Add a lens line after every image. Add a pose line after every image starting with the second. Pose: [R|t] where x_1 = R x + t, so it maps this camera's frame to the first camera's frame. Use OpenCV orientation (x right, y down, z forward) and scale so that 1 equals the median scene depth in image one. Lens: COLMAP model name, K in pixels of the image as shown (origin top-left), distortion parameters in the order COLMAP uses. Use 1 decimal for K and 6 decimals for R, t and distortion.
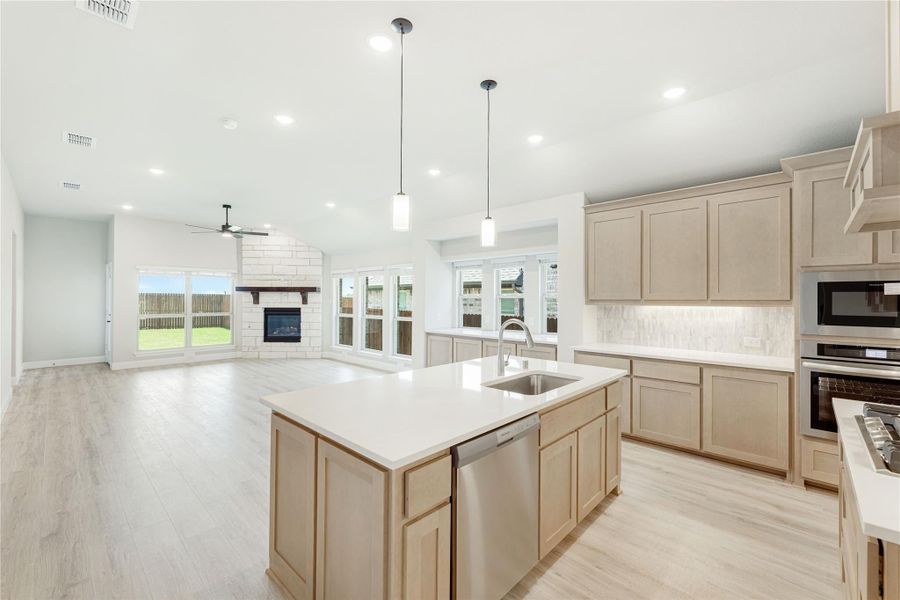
lens RADIAL K [[372.0, 0, 448.3], [0, 372.0, 297.7], [0, 0, 1]] dist [0.001495, -0.000526]
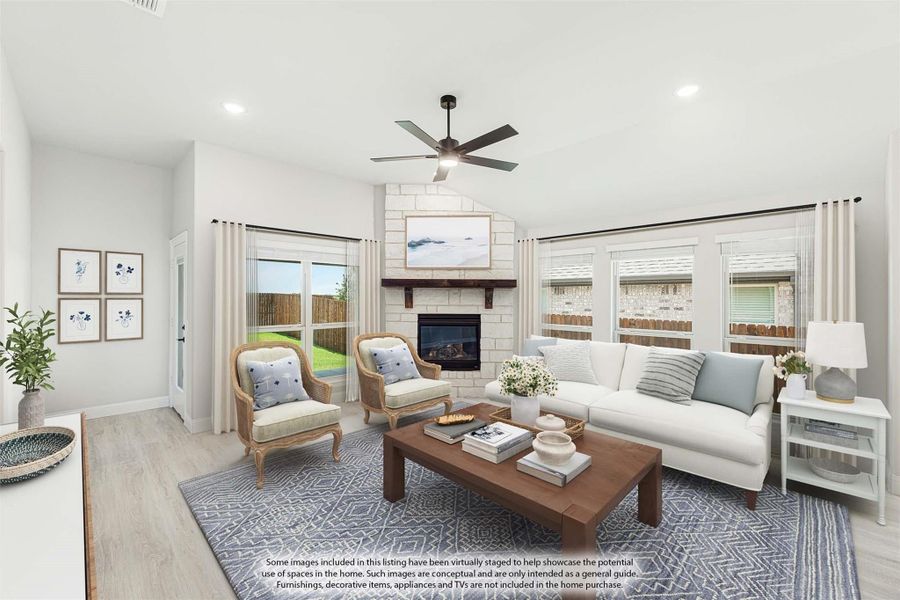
lens RADIAL K [[372.0, 0, 454.0], [0, 372.0, 299.5], [0, 0, 1]] dist [0.001495, -0.000526]
pose [[0.999720, 0.002650, -0.023497, -0.435761], [-0.002521, 0.999982, 0.005526, -0.000082], [0.023511, -0.005466, 0.999709, 0.403245]]
